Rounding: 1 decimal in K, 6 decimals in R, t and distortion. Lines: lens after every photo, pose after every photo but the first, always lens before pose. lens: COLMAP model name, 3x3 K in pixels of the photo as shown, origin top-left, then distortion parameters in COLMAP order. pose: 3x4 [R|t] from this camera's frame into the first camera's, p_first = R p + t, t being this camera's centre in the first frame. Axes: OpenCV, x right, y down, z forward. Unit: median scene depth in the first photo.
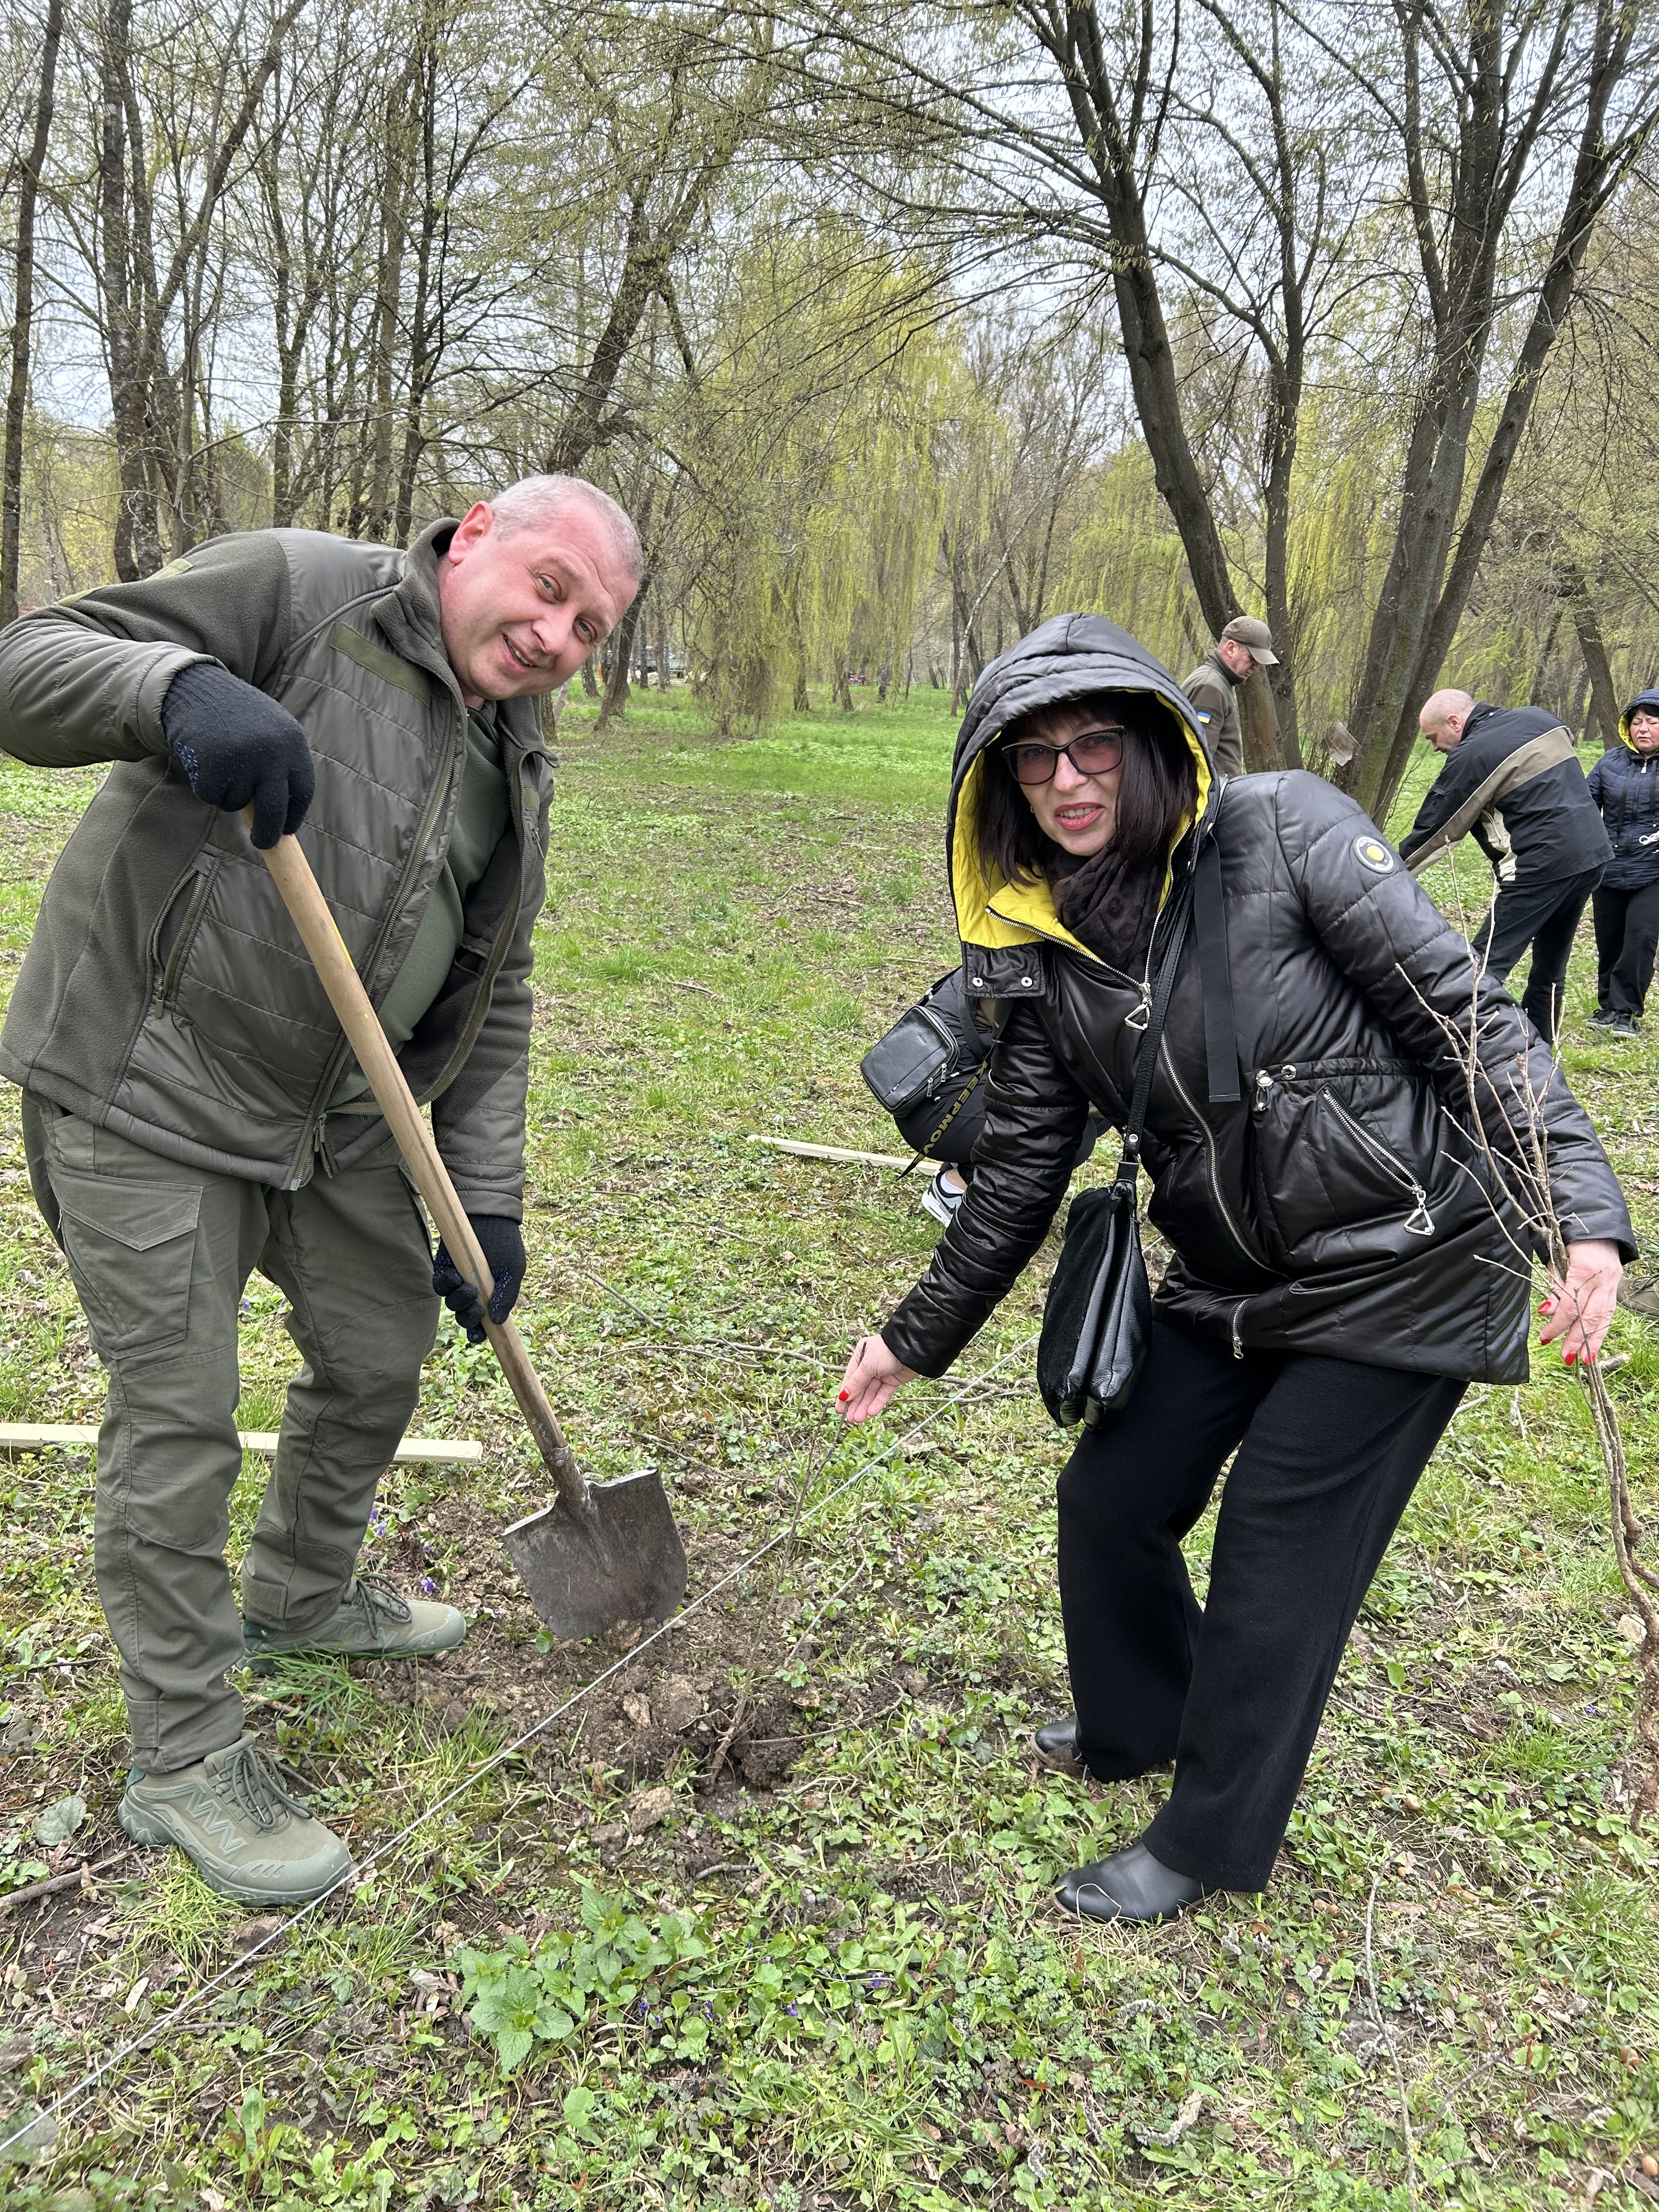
lens RADIAL K [[1674.7, 0, 832.5], [0, 1674.7, 1097.0], [0, 0, 1]] dist [0.065681, -0.071132]
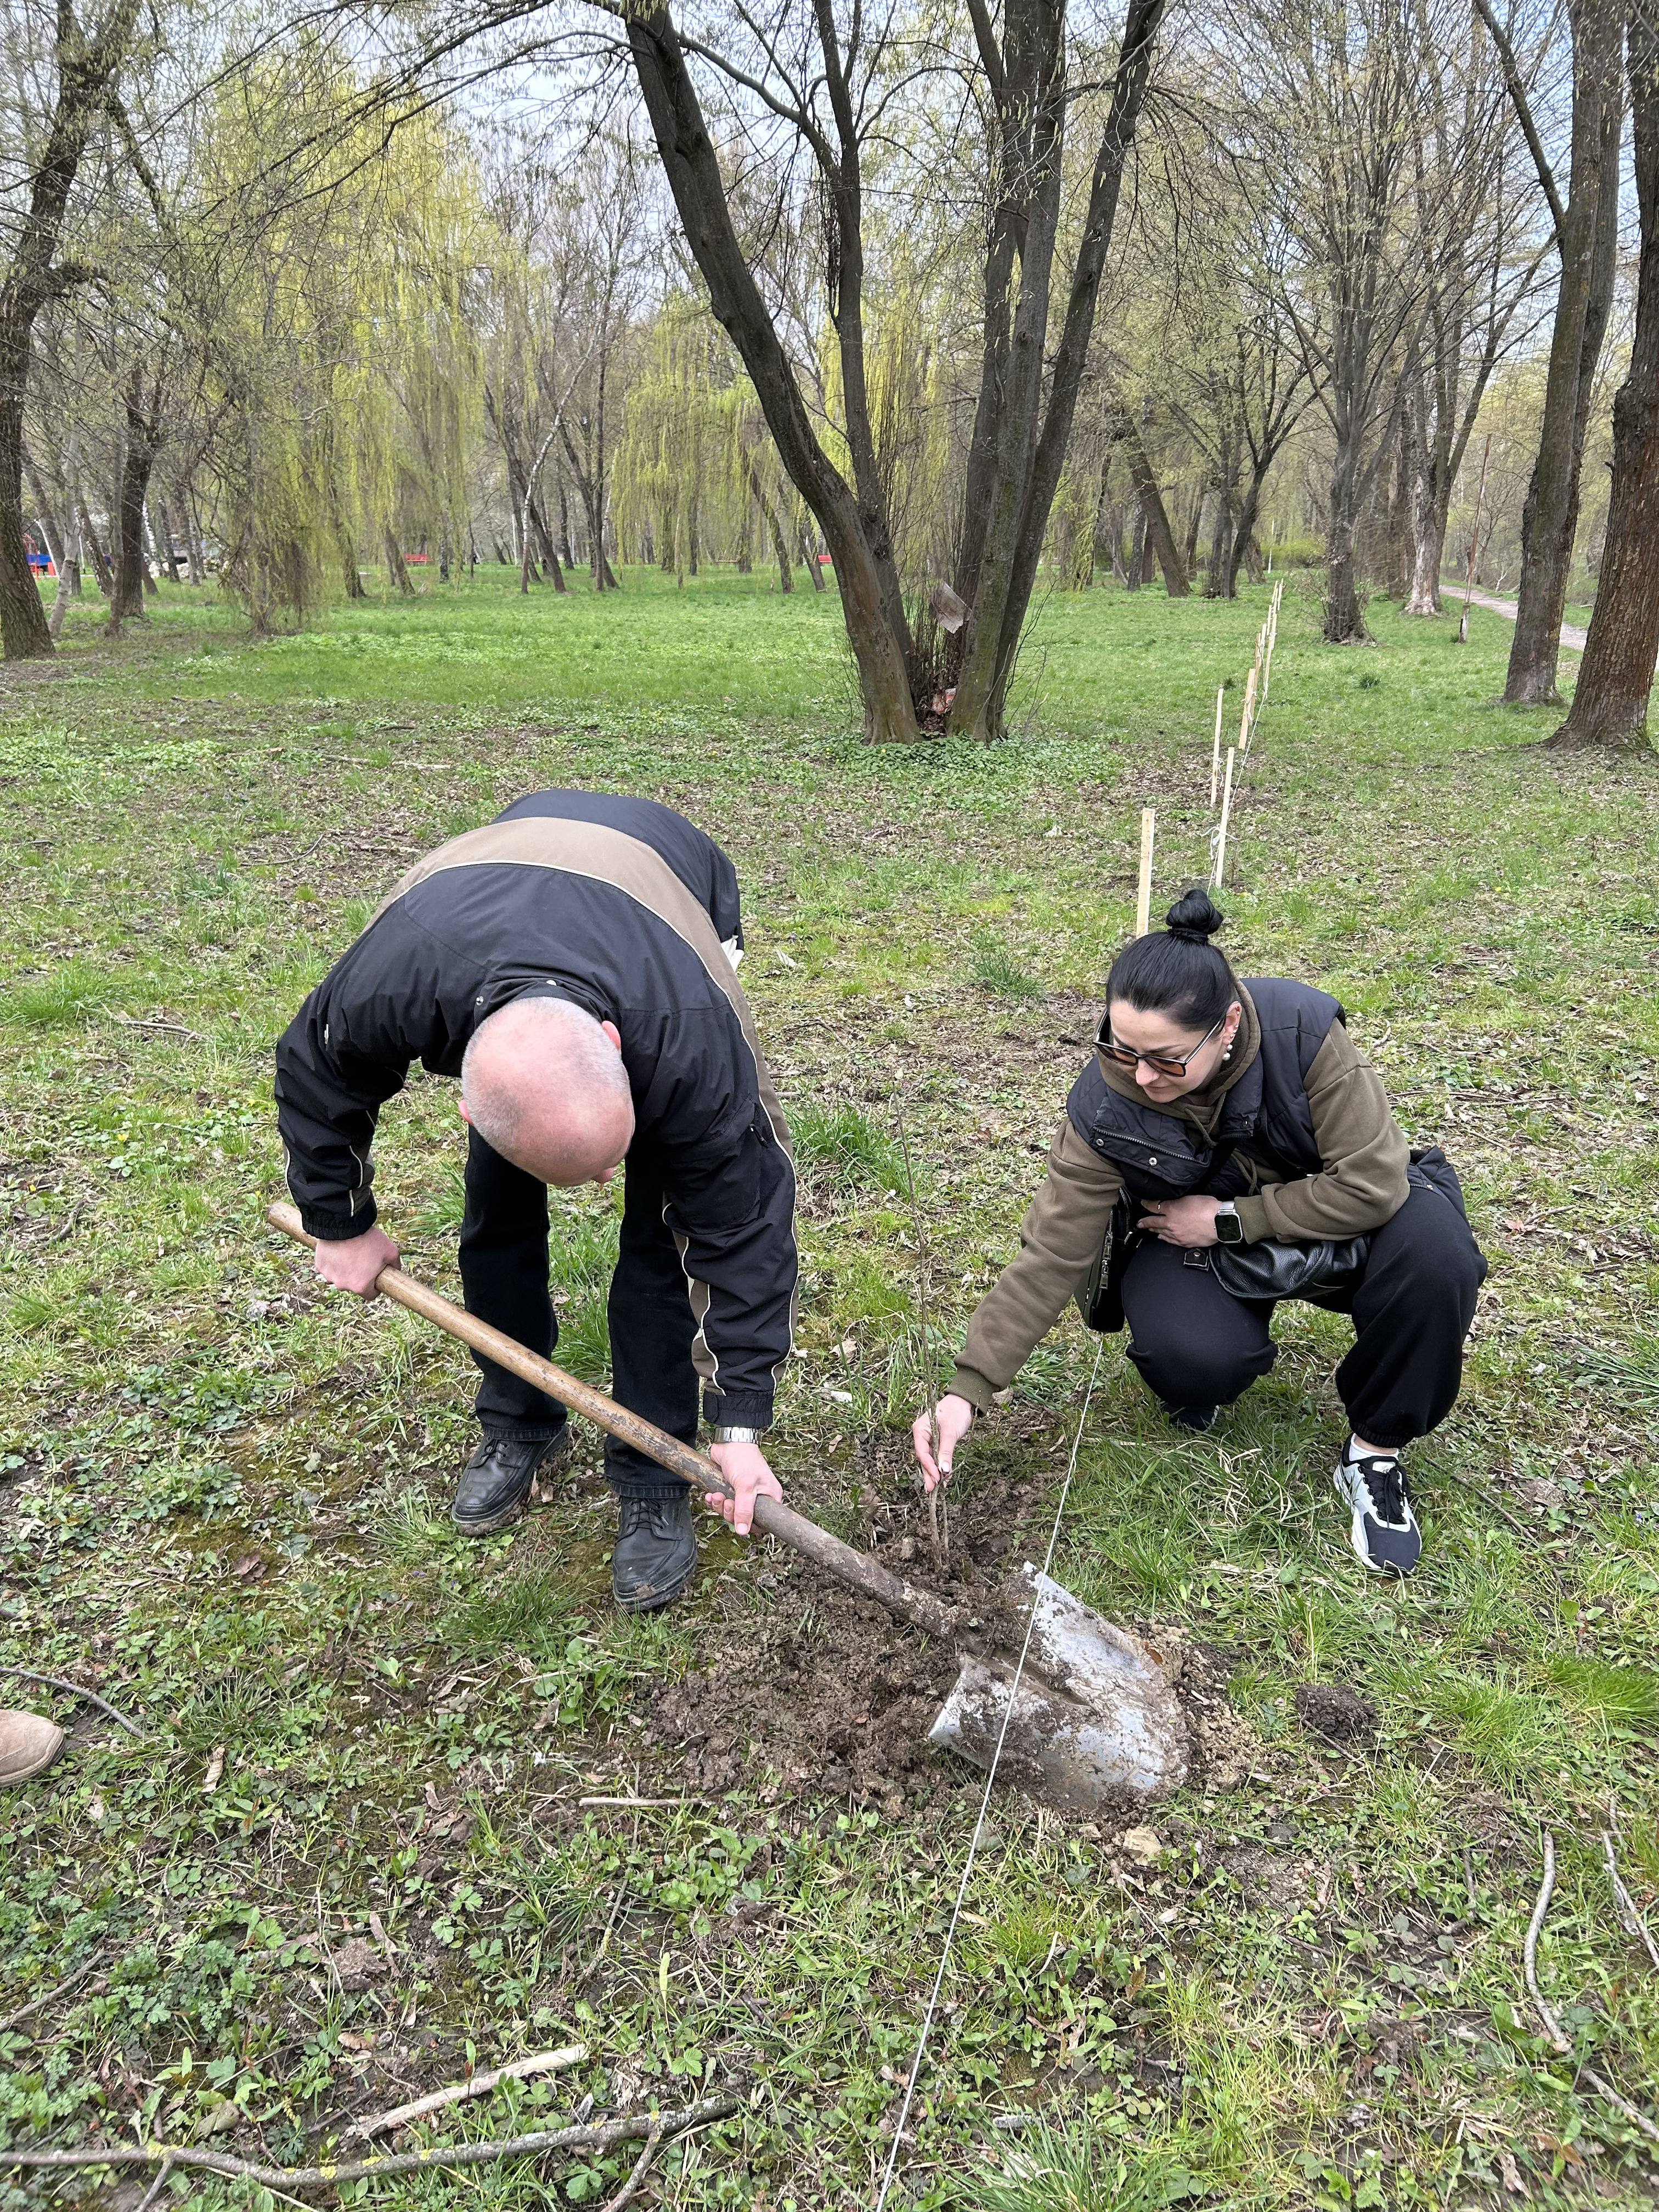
lens RADIAL K [[1678.5, 0, 839.7], [0, 1678.5, 1100.8], [0, 0, 1]] dist [0.052916, -0.055340]
pose [[0.968290, -0.124728, 0.216466, 0.015224], [0.108680, 0.990473, 0.084566, -0.027770], [-0.224951, -0.058359, 0.972621, 0.109500]]
